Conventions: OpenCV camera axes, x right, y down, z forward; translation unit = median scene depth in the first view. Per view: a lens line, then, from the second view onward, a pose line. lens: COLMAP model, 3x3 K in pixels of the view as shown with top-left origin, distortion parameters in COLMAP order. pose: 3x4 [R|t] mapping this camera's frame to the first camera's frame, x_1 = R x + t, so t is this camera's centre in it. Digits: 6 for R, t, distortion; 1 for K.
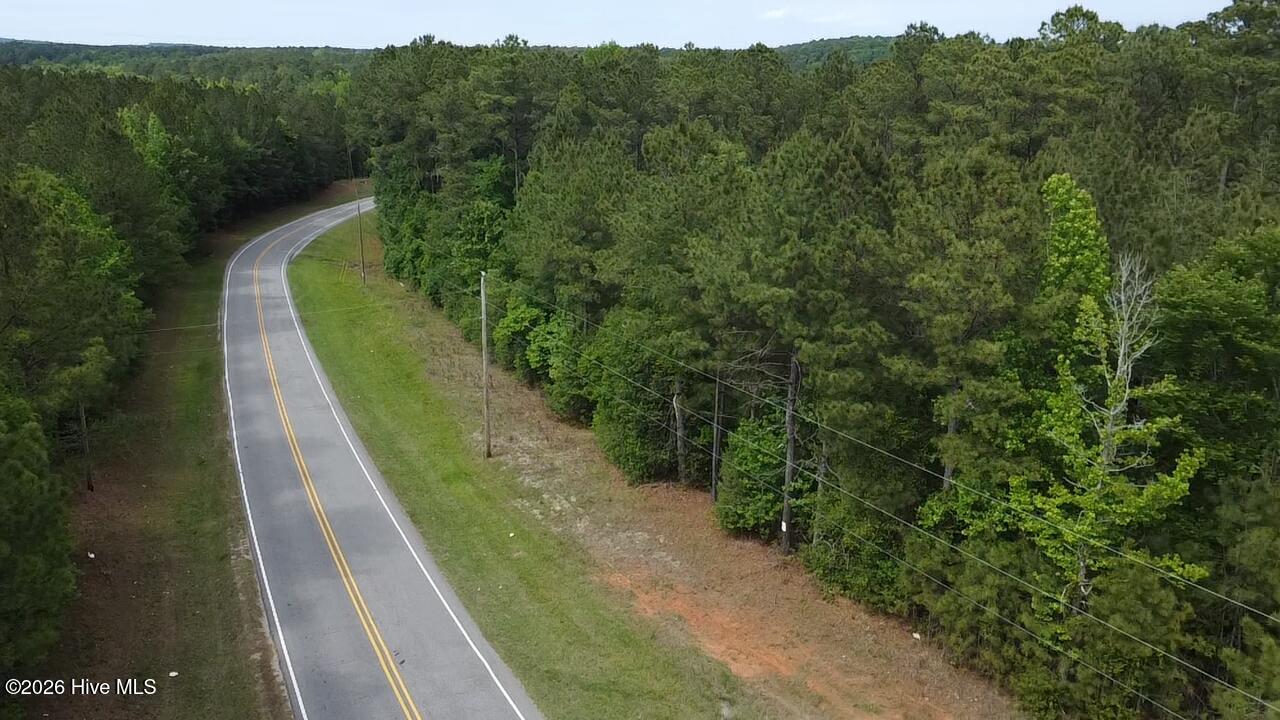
lens RADIAL K [[943.7, 0, 638.8], [0, 943.7, 357.6], [0, 0, 1]] dist [-0.004408, -0.003257]
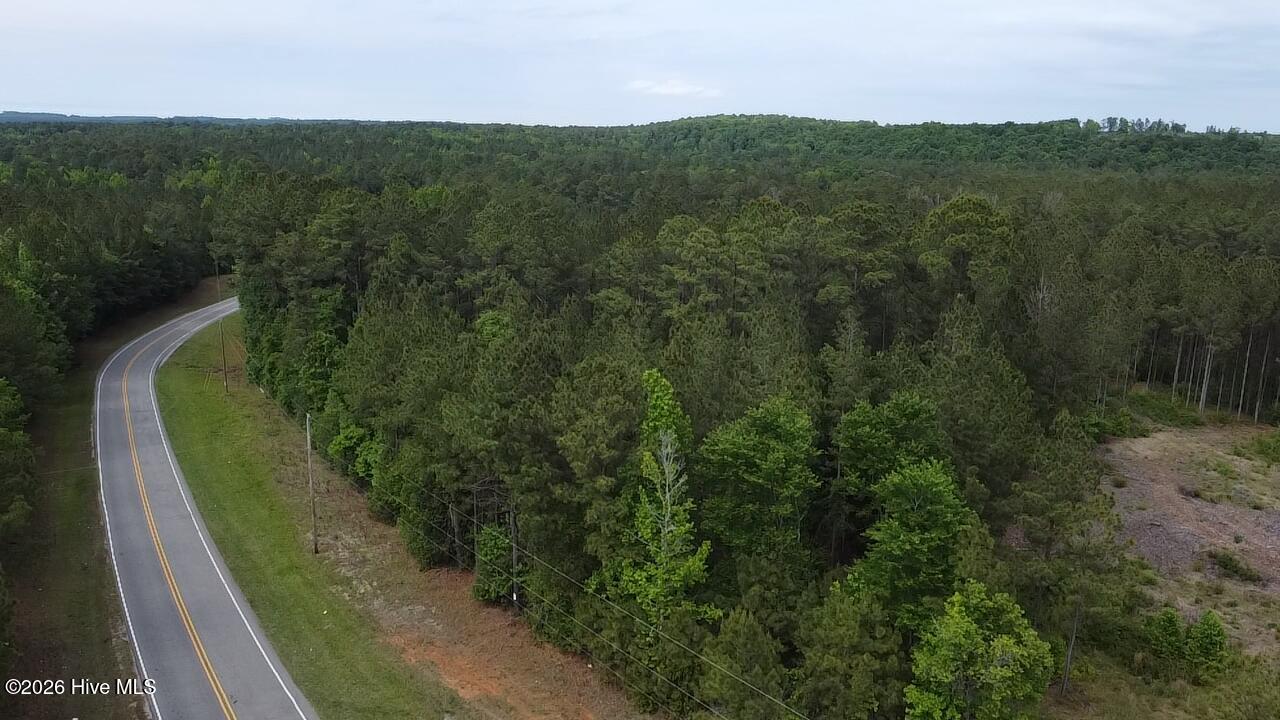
lens RADIAL K [[968.8, 0, 640.0], [0, 968.8, 360.0], [0, 0, 1]] dist [-0.007757, -0.003589]
pose [[0.993736, -0.024688, 0.108991, 0.173947], [0.031272, 0.997761, -0.059121, -0.080643], [-0.107287, 0.062159, 0.992283, -0.465186]]
